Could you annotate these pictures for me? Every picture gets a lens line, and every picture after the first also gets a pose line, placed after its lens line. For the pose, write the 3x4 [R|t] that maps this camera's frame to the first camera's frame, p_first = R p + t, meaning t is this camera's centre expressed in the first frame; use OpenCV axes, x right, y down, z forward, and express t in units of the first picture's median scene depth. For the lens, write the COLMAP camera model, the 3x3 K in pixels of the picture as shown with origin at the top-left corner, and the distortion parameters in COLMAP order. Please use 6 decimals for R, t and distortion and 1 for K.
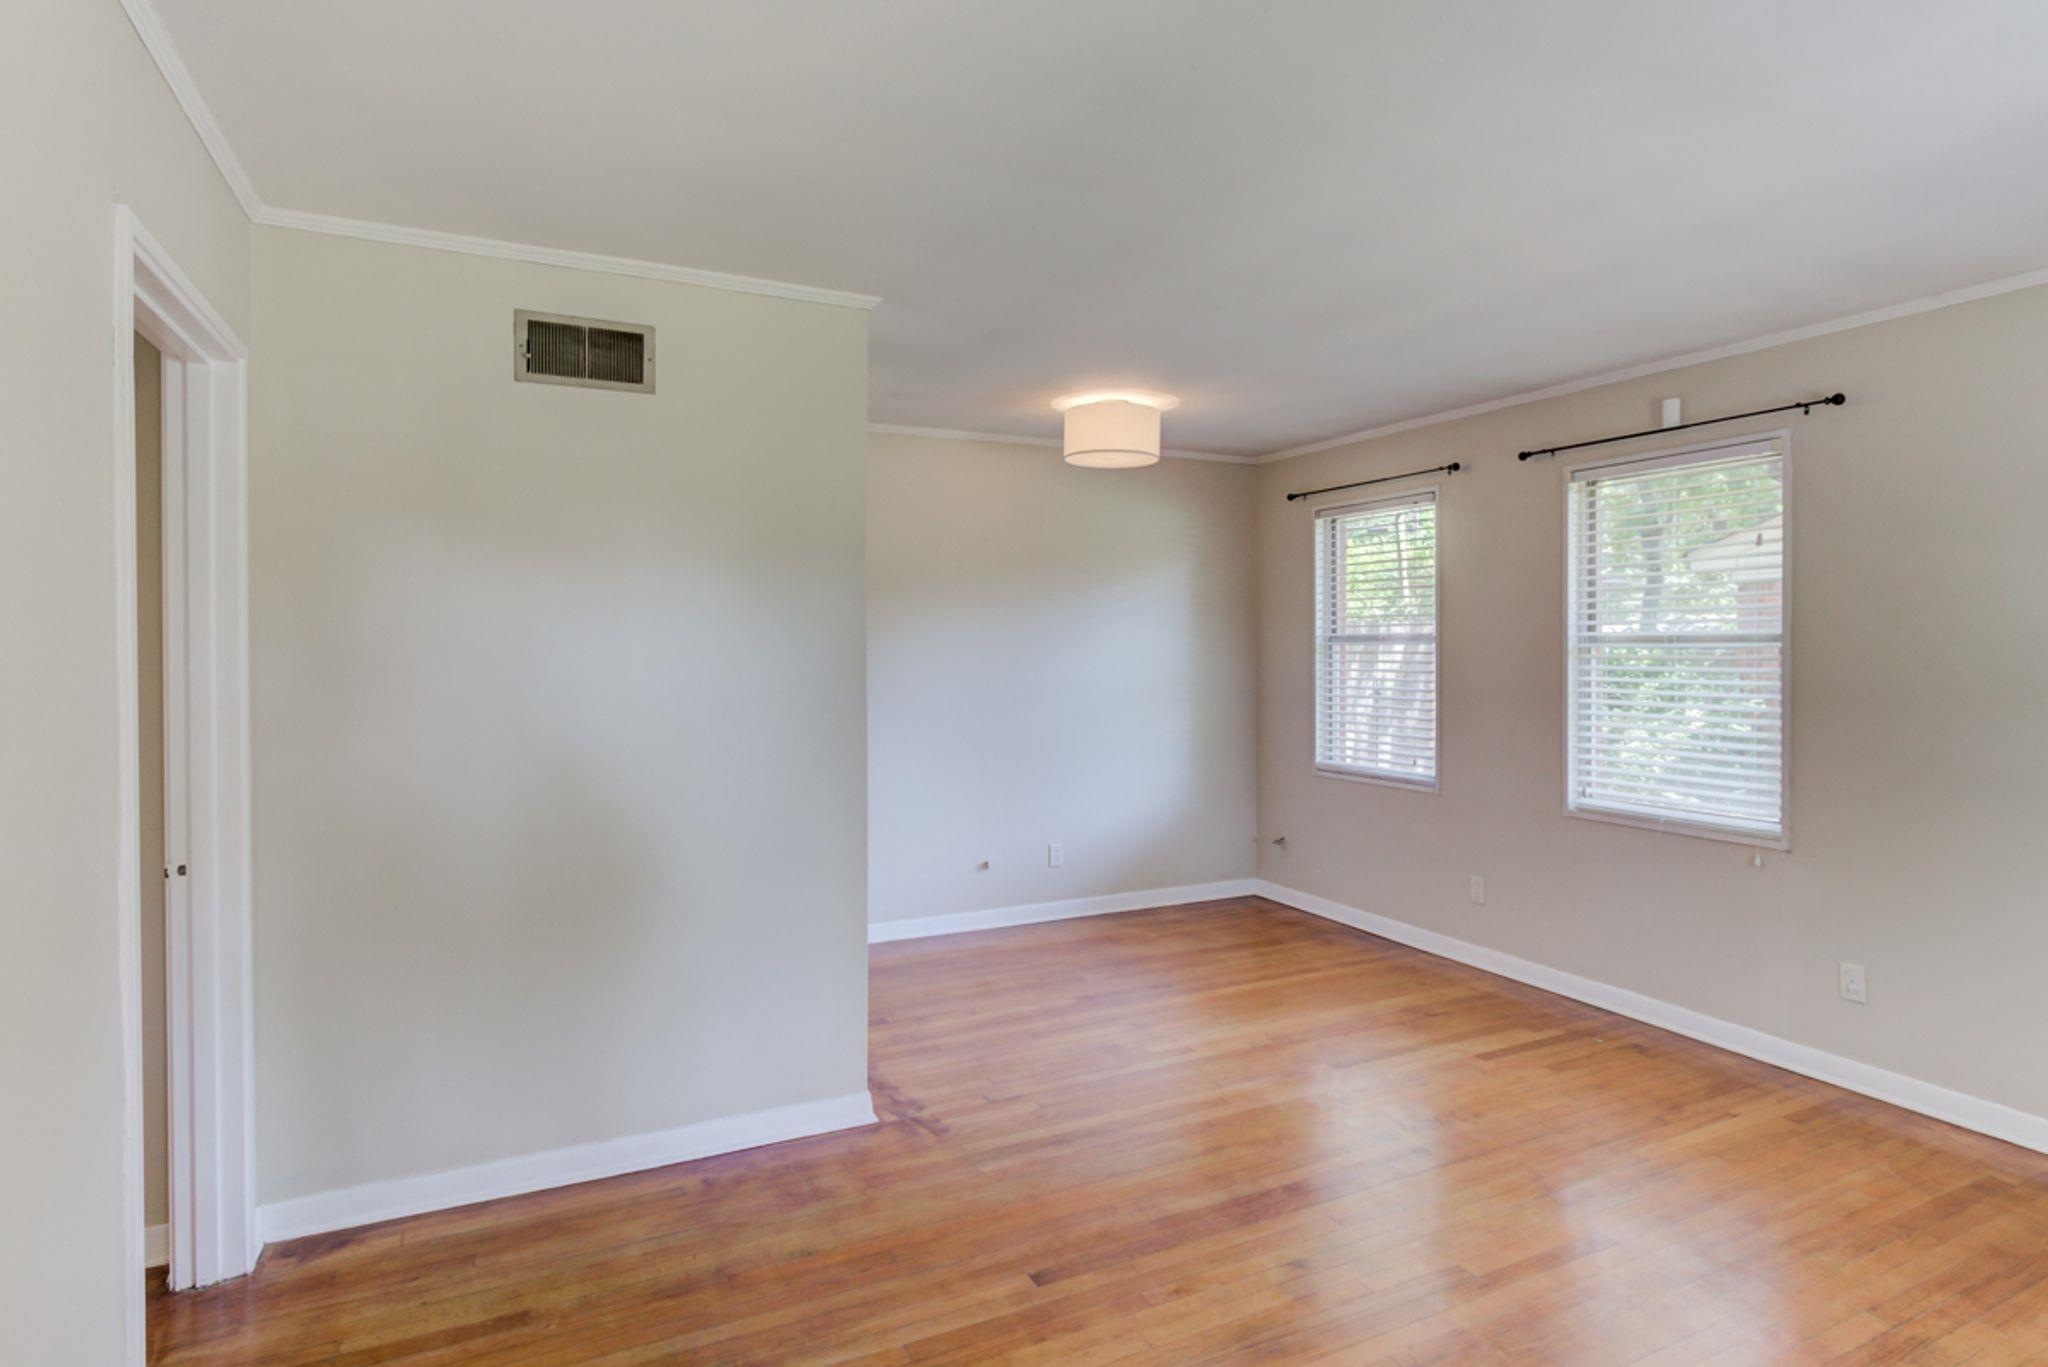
lens RADIAL K [[1123.0, 0, 1018.5], [0, 1123.0, 670.6], [0, 0, 1]] dist [-0.004204, 0.006244]
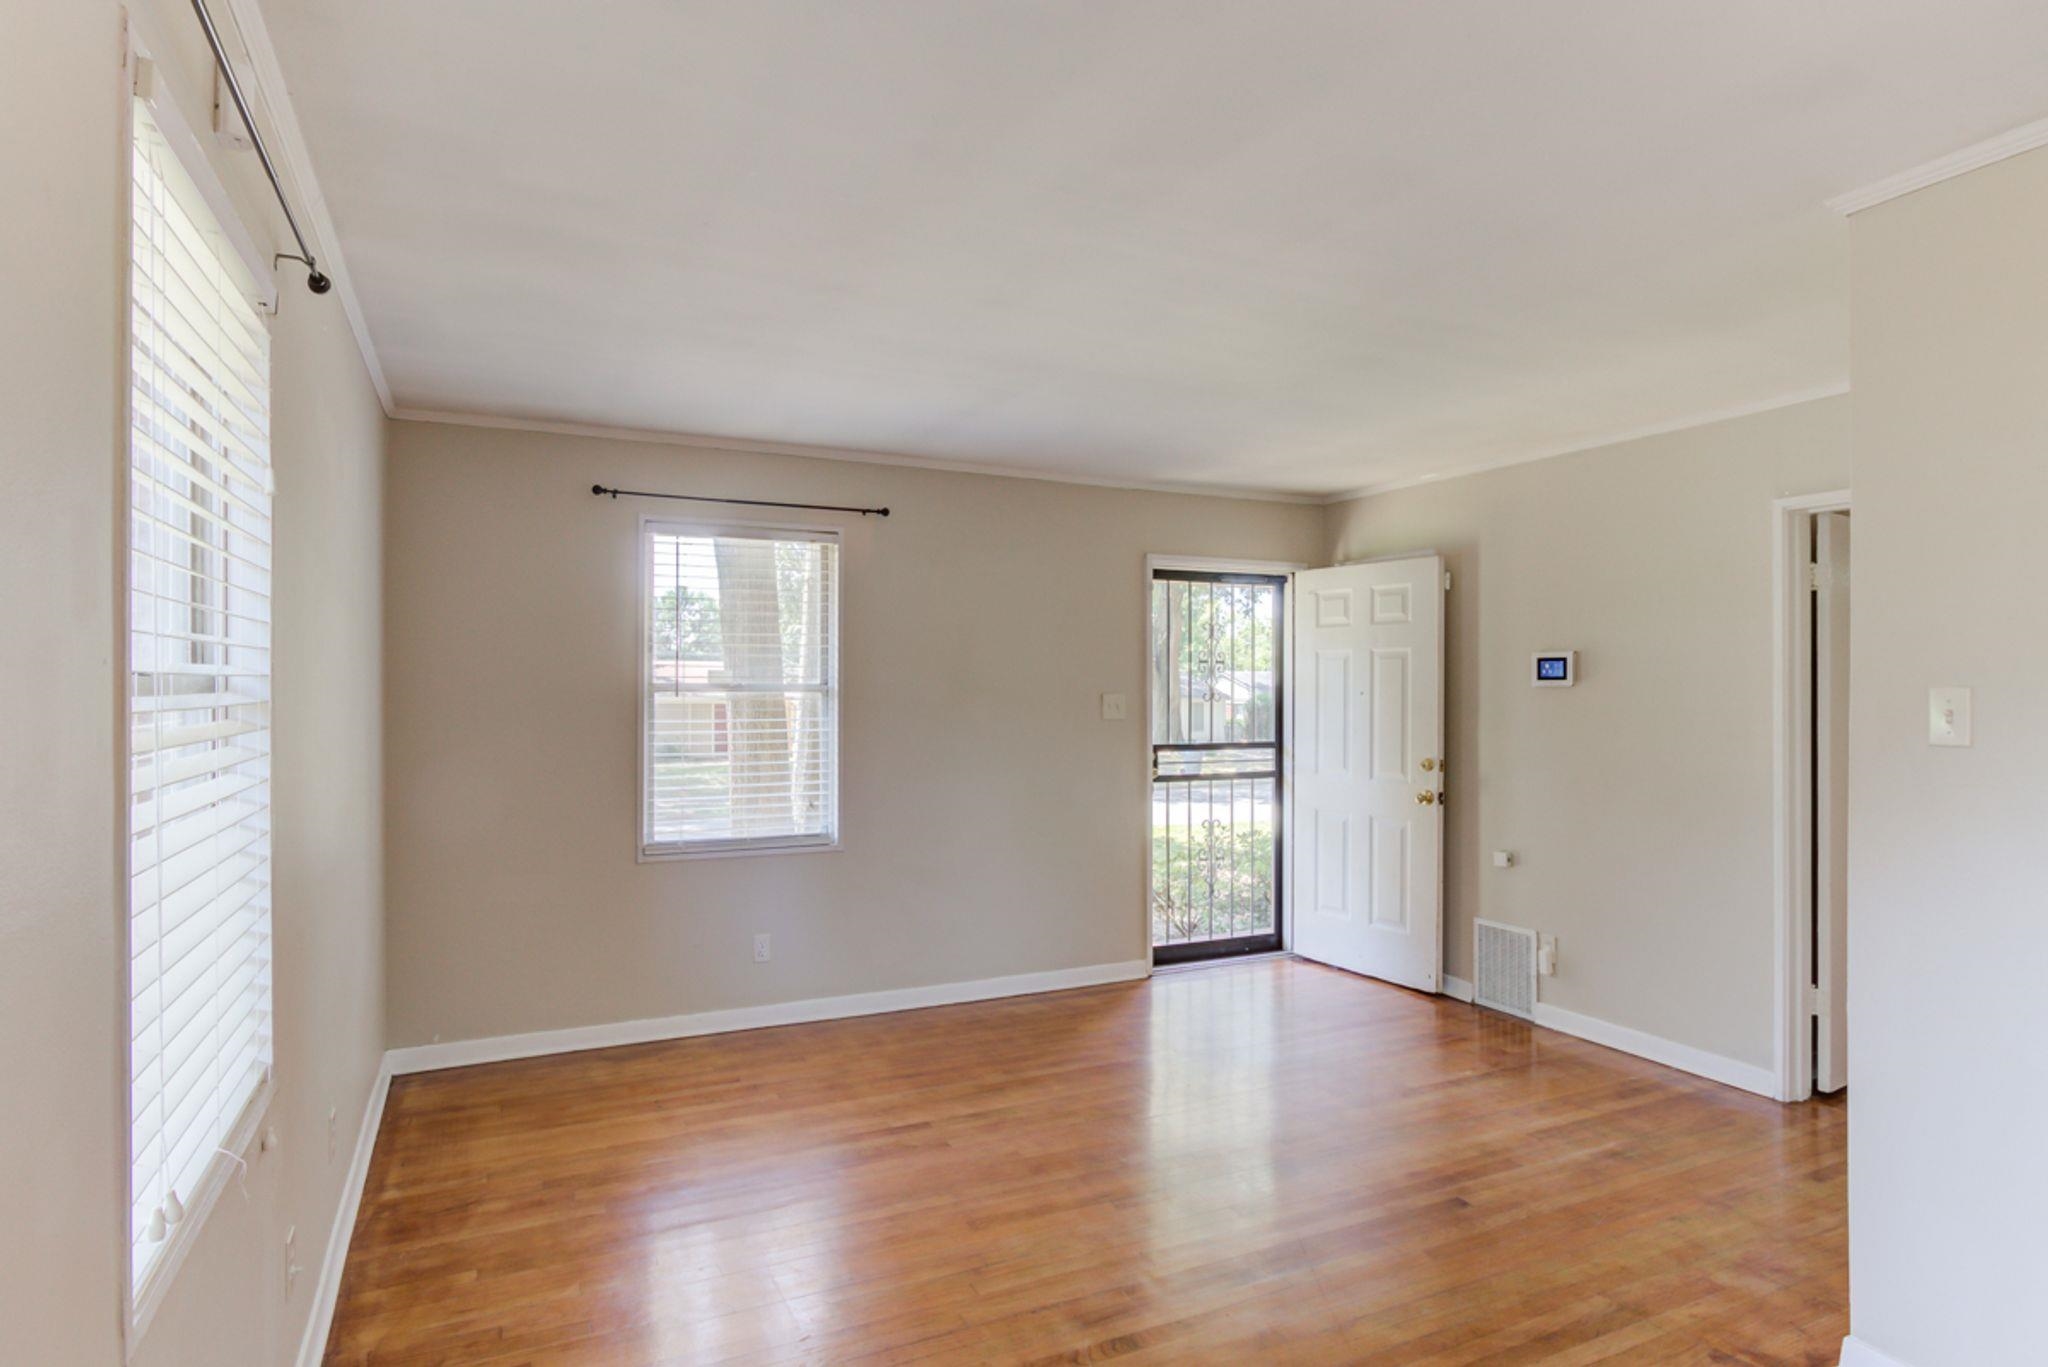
lens RADIAL K [[1128.0, 0, 1024.0], [0, 1128.0, 683.5], [0, 0, 1]] dist [0.000908, 0.001212]
pose [[-0.999915, -0.003412, 0.012562, 0.467915], [-0.003165, 0.999801, 0.019682, -0.055829], [-0.012627, 0.019641, -0.999727, 2.146566]]
